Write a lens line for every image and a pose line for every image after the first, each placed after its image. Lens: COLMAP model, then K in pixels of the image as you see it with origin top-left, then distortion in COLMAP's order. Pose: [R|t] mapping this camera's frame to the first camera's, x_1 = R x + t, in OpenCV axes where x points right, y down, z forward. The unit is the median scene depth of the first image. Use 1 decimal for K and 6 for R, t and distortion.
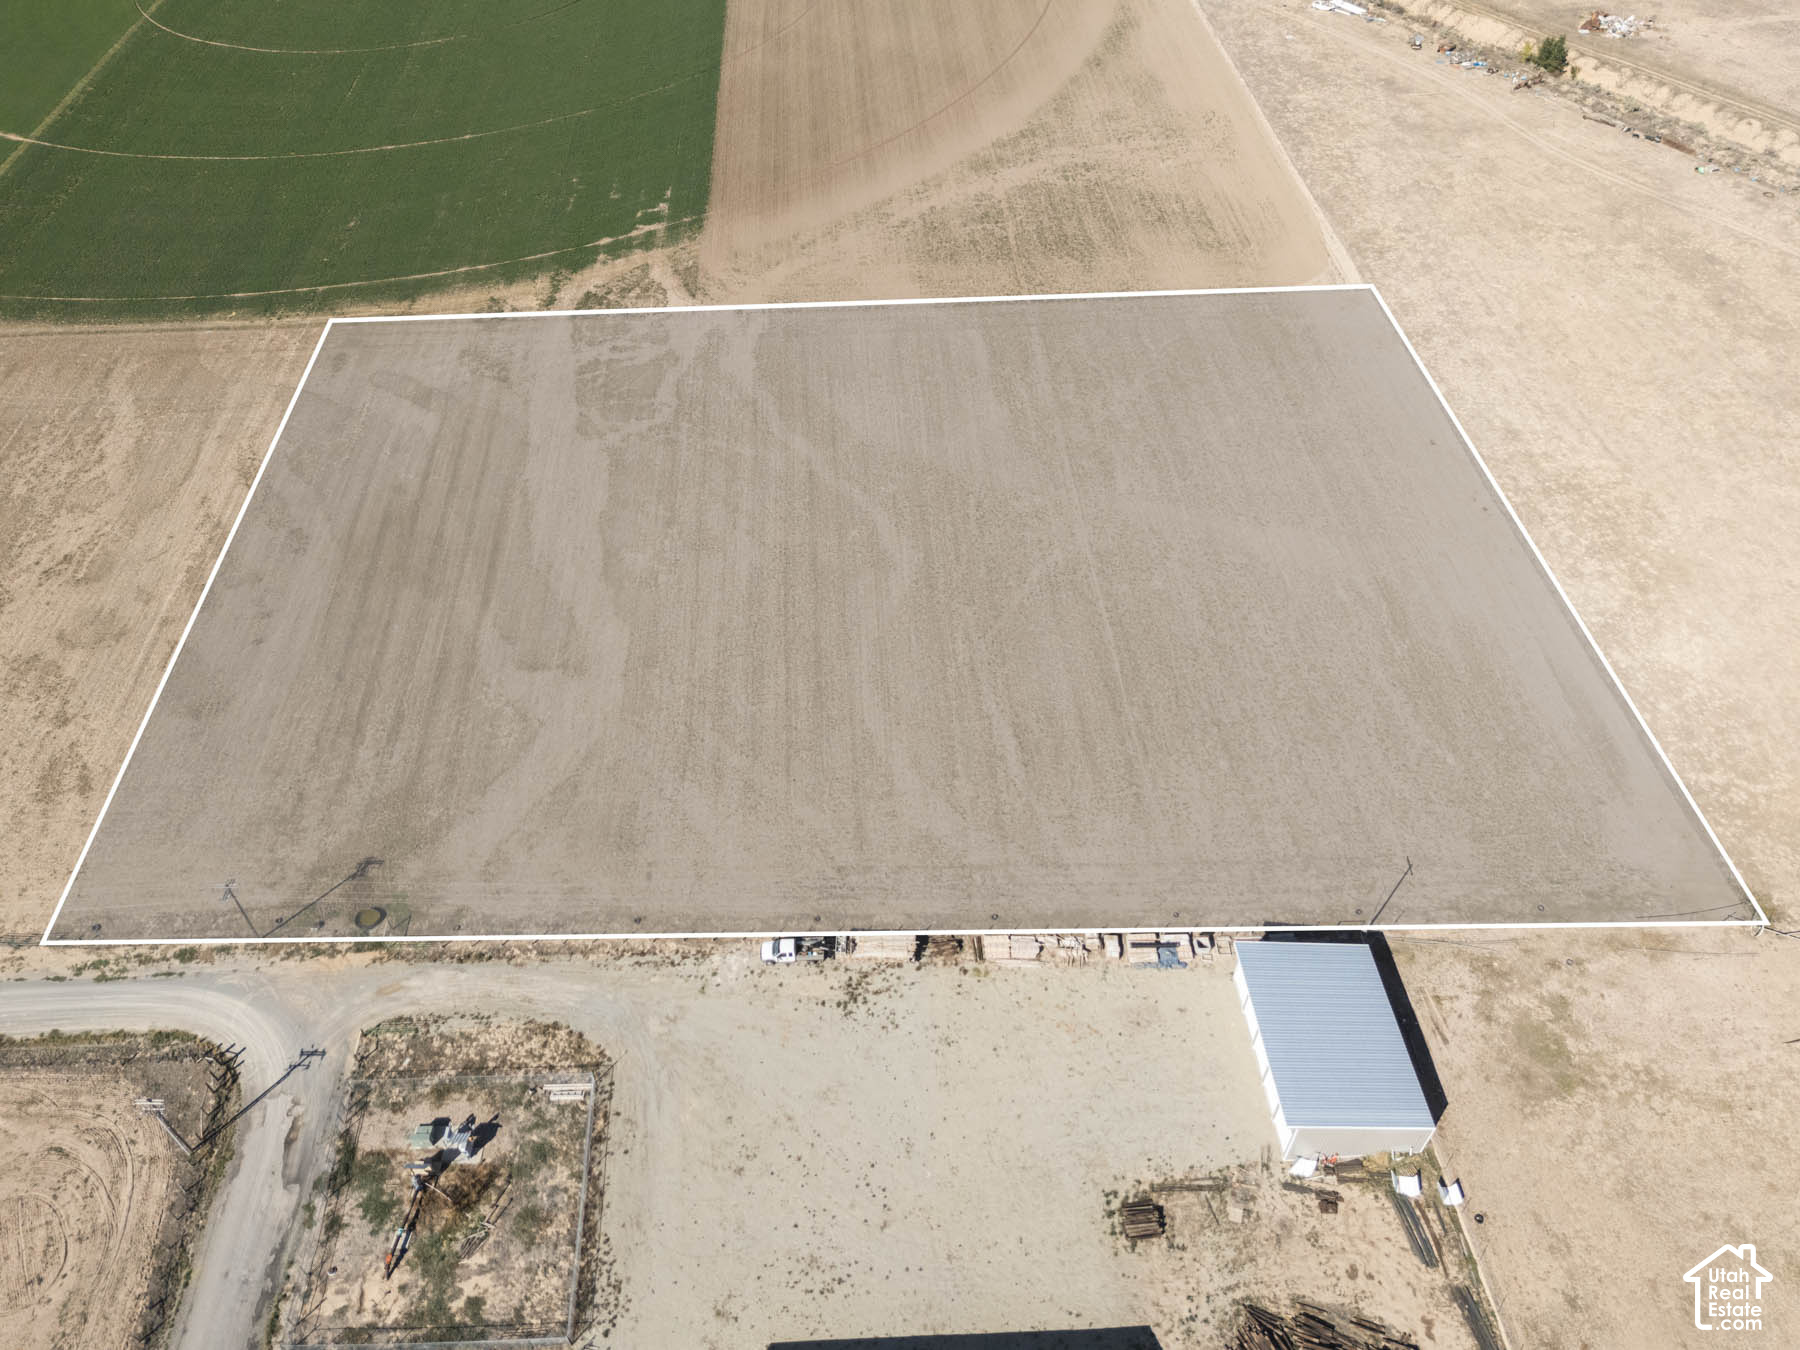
lens RADIAL K [[1323.0, 0, 896.9], [0, 1323.0, 673.9], [0, 0, 1]] dist [0.080884, -0.076290]
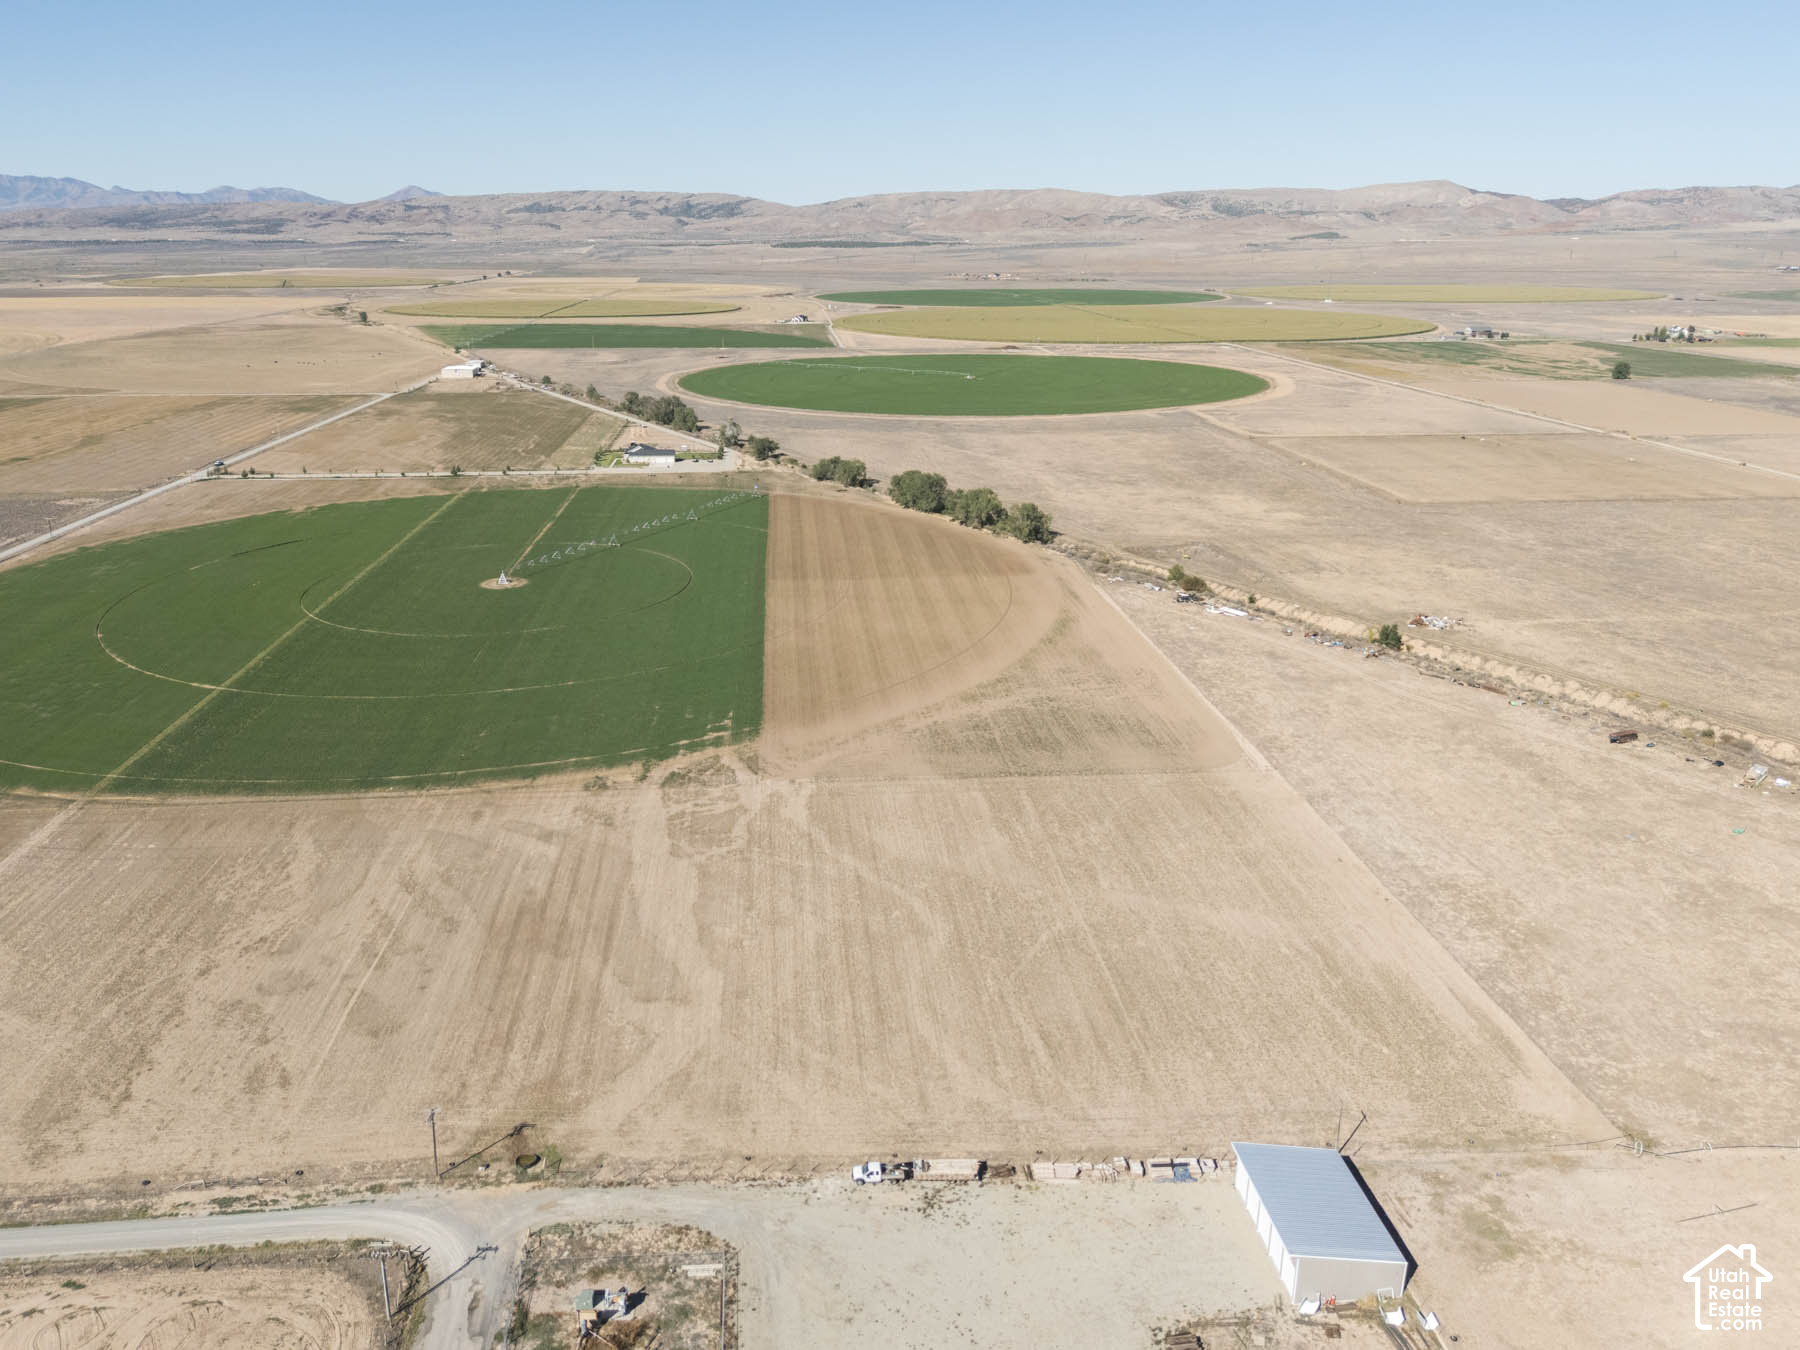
lens RADIAL K [[1323.0, 0, 896.9], [0, 1323.0, 673.9], [0, 0, 1]] dist [0.080884, -0.076290]
pose [[0.999320, 0.004236, 0.036633, -0.091881], [0.012849, 0.891132, -0.453563, 0.303473], [-0.034566, 0.453725, 0.890471, -0.262330]]
